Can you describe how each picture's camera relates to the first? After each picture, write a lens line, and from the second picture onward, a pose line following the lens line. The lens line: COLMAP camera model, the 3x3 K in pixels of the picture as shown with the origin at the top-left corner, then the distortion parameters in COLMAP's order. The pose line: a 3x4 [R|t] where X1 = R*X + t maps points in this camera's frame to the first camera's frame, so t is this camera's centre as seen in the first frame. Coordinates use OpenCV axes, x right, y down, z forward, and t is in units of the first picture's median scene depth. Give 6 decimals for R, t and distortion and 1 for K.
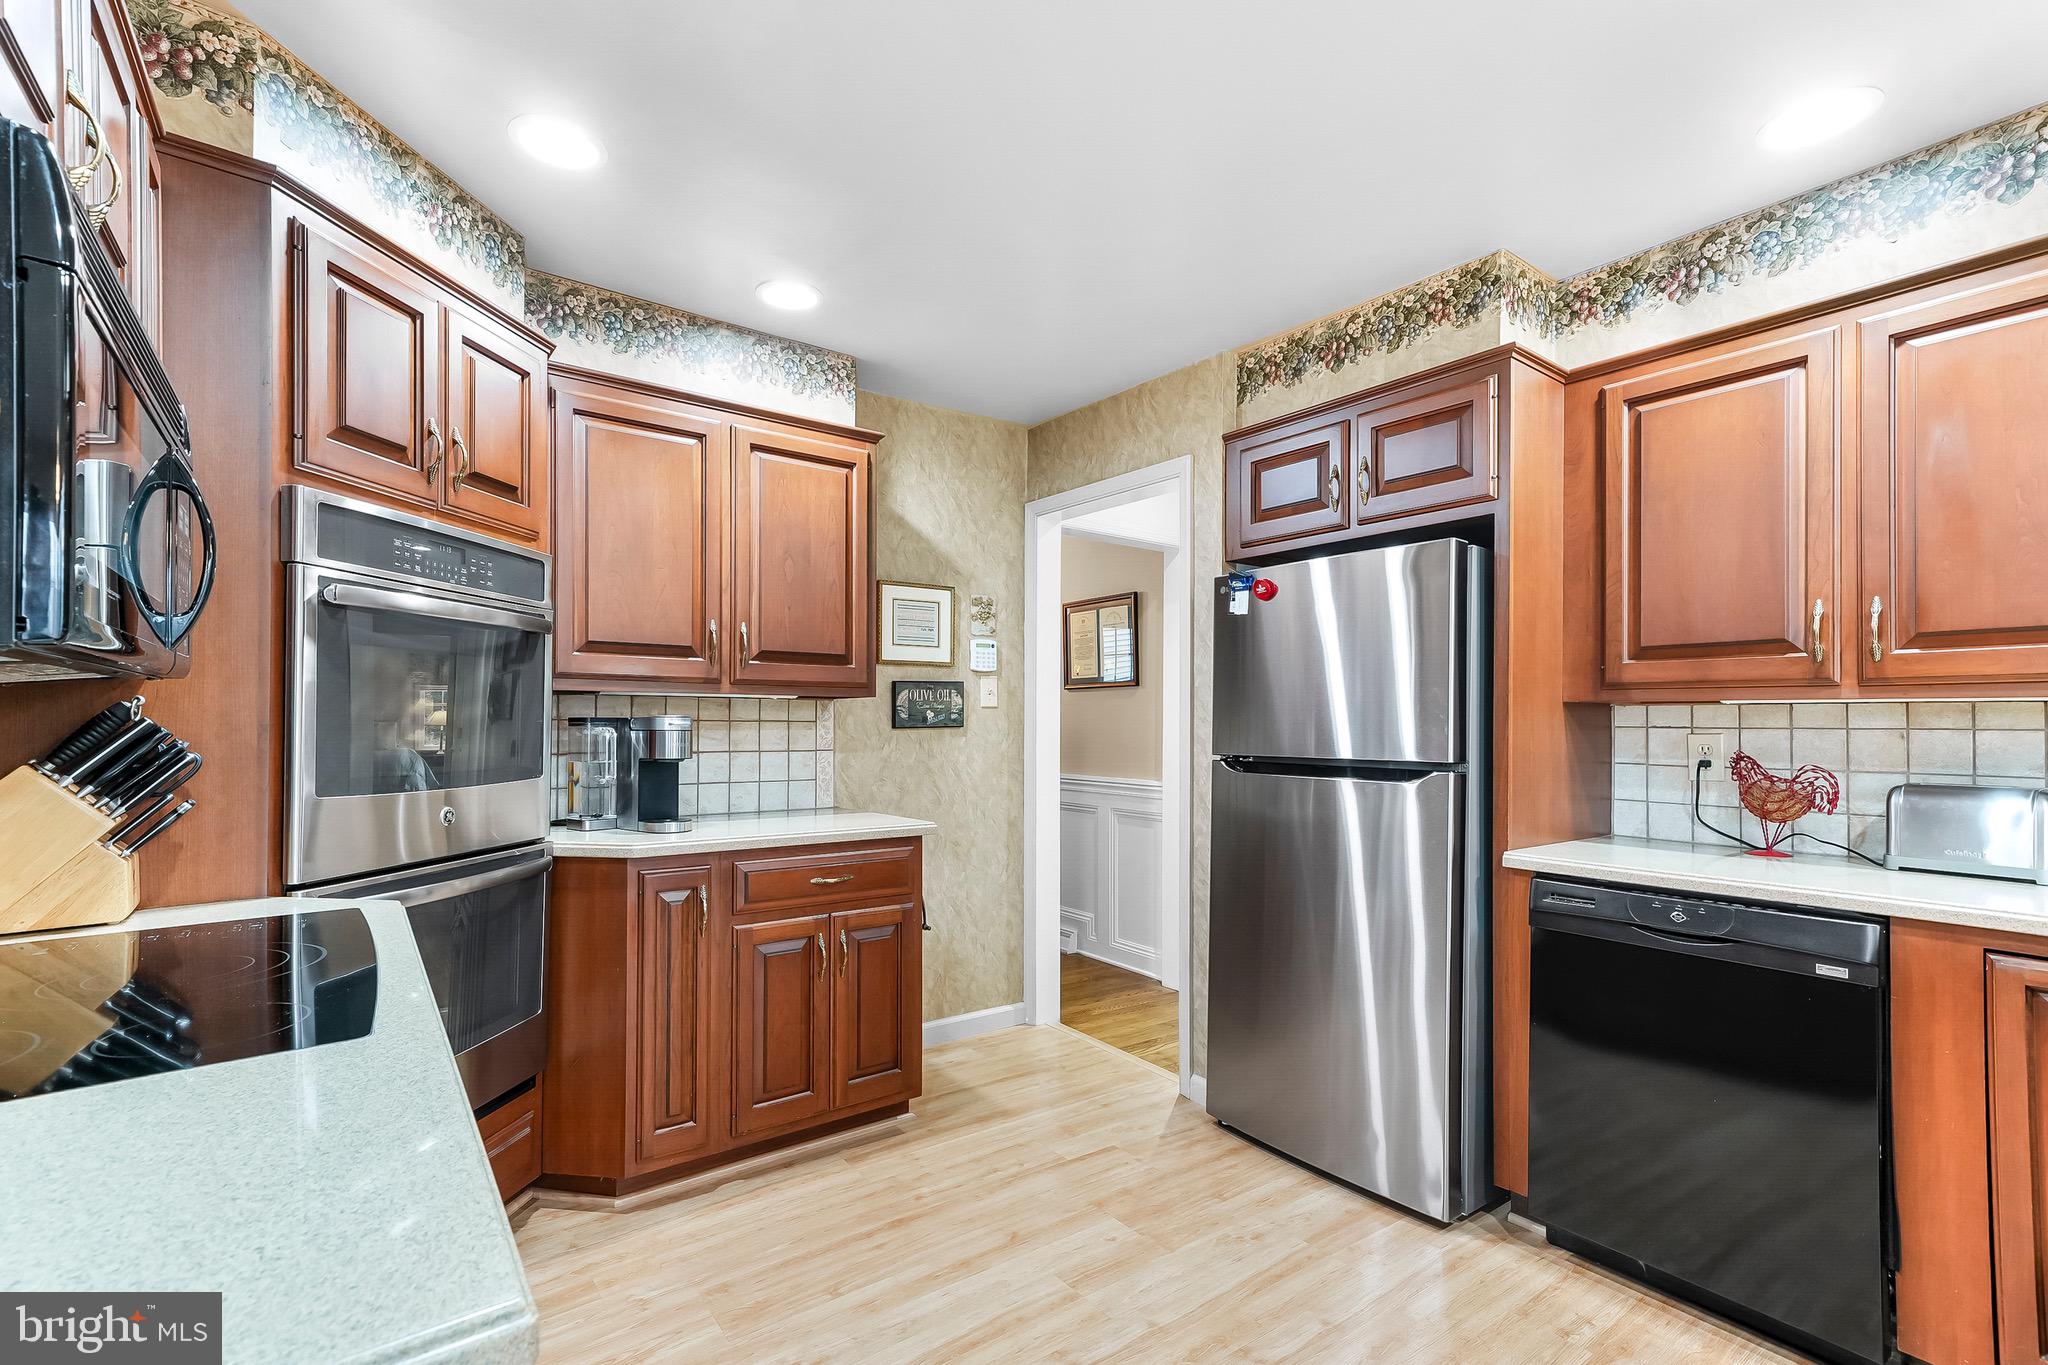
lens RADIAL K [[914.9, 0, 1012.5], [0, 914.9, 732.1], [0, 0, 1]] dist [0.014586, 0.000730]
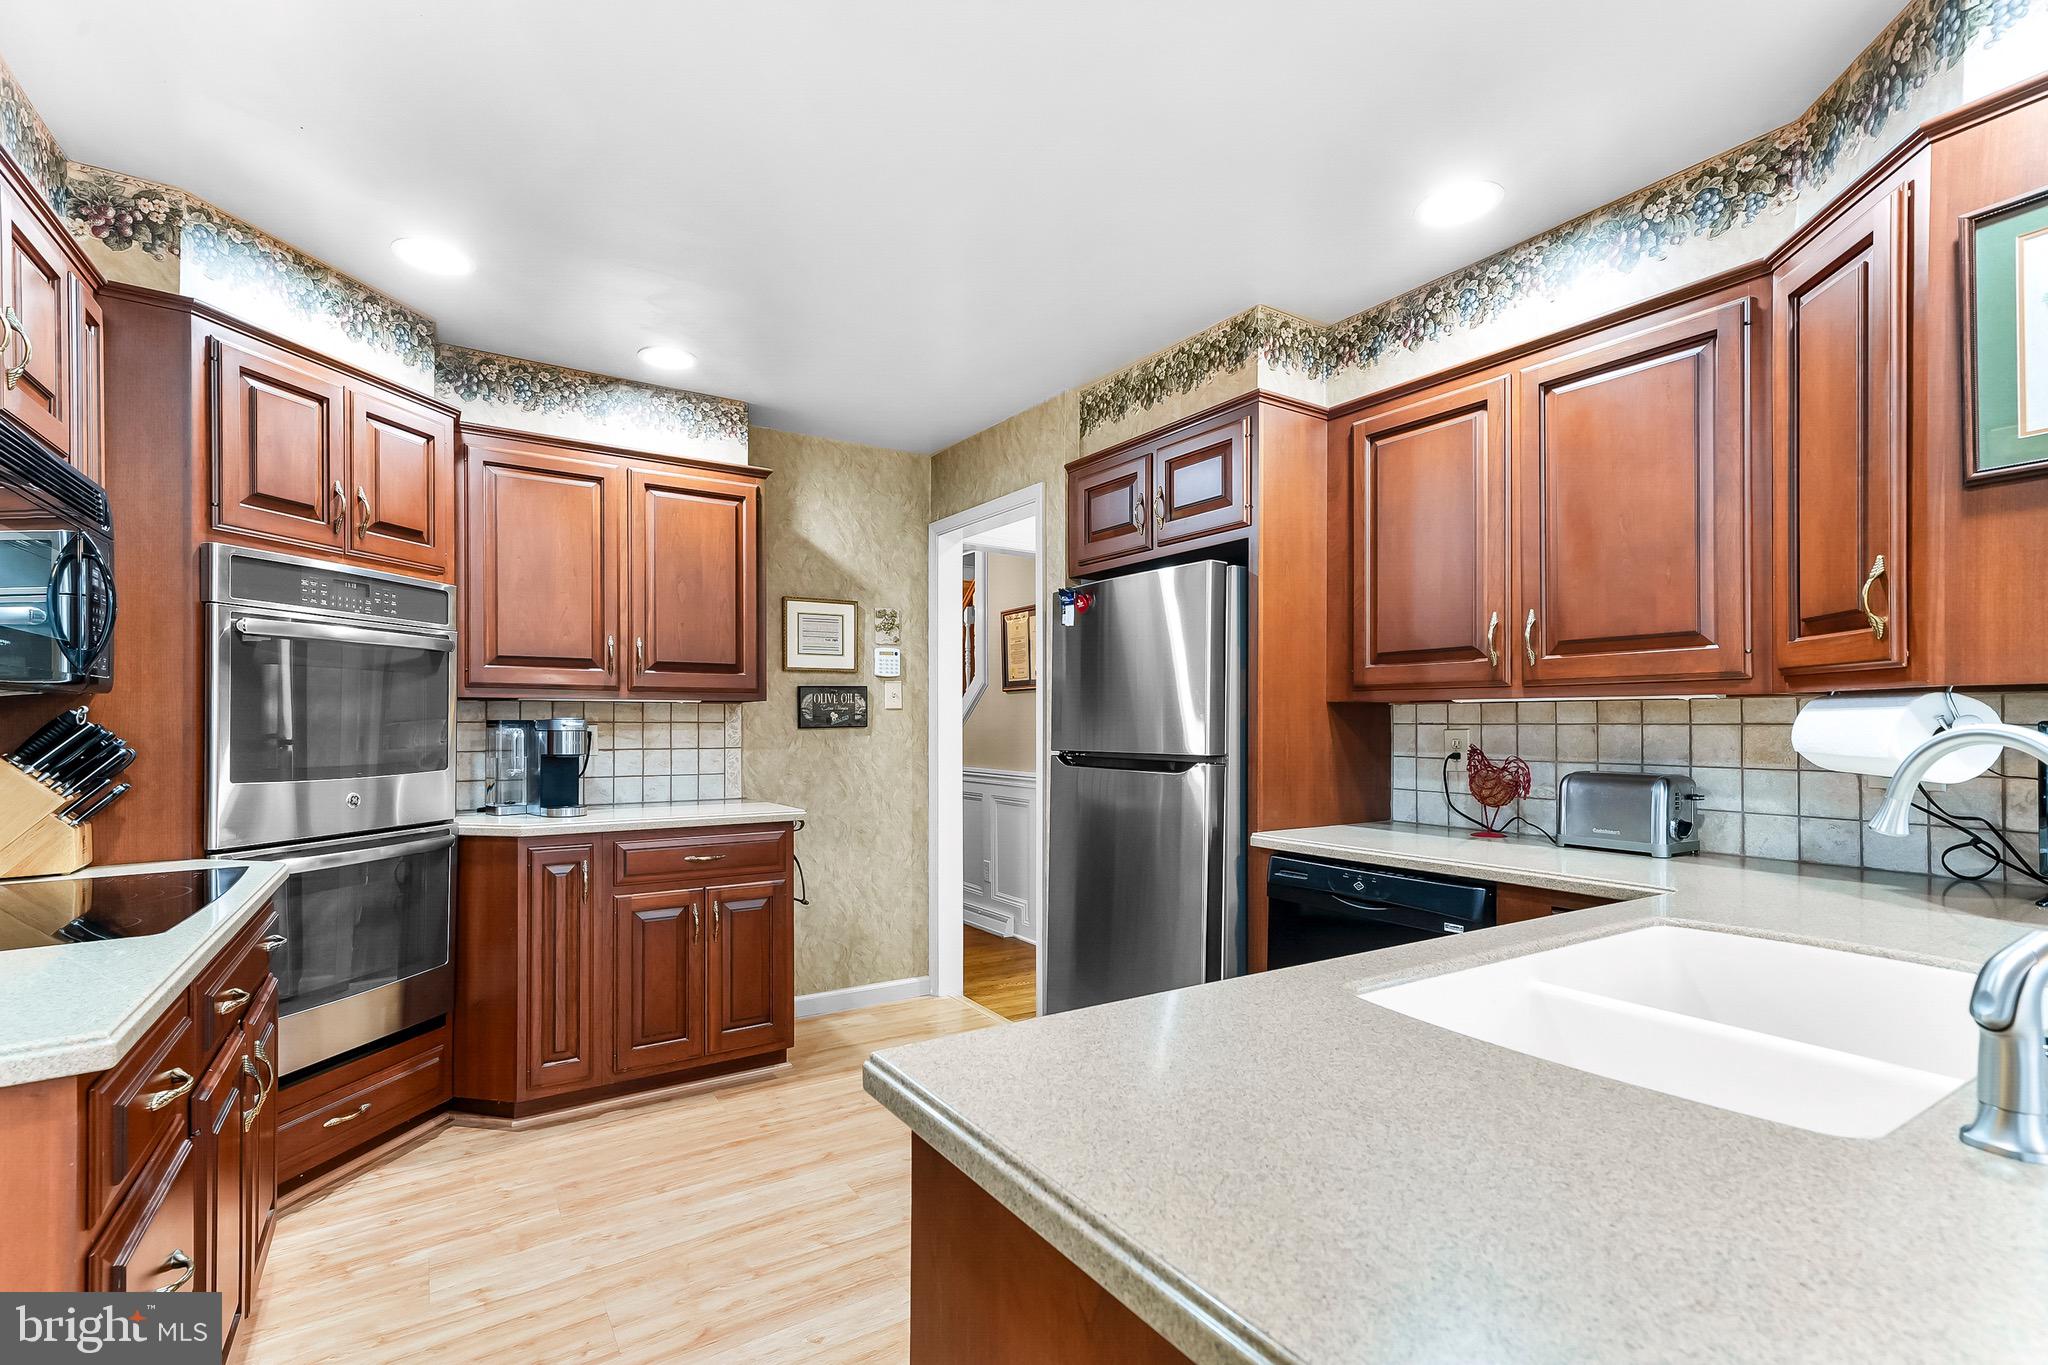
lens RADIAL K [[923.4, 0, 1020.9], [0, 923.4, 736.1], [0, 0, 1]] dist [0.014772, 0.000207]
pose [[0.997789, -0.004027, -0.066346, 0.293691], [0.004300, 0.999983, 0.003972, 0.002922], [0.066328, -0.004248, 0.997789, -0.155421]]
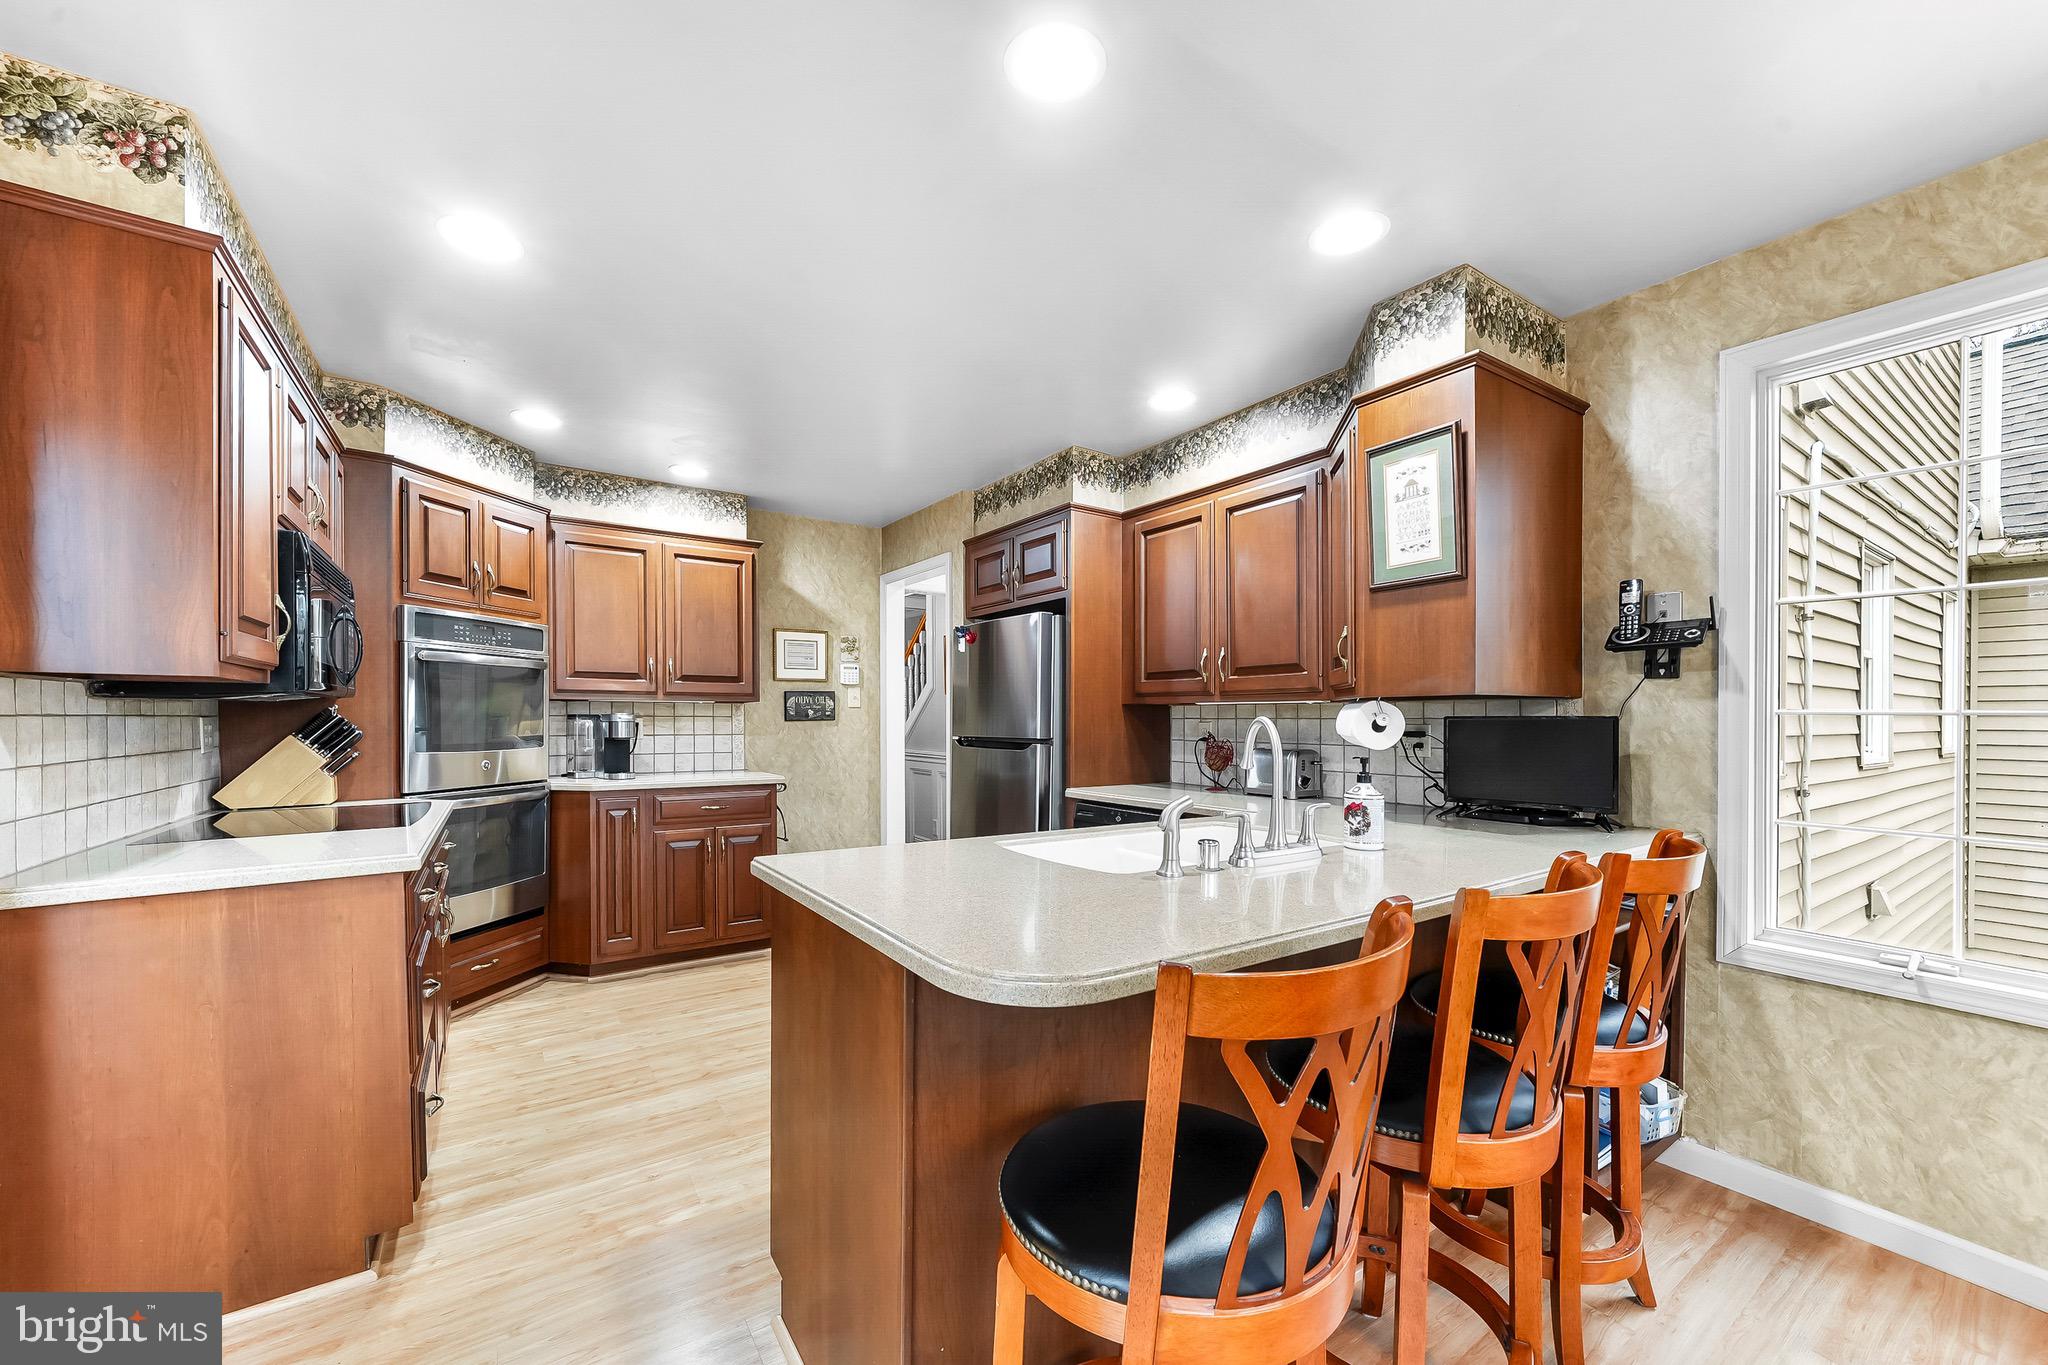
lens RADIAL K [[788.5, 0, 1028.0], [0, 788.5, 742.4], [0, 0, 1]] dist [0.001135, -0.007940]
pose [[0.998933, -0.001373, -0.046167, 0.483180], [0.002255, 0.999816, 0.019062, 0.011139], [0.046132, -0.019146, 0.998752, -0.484932]]
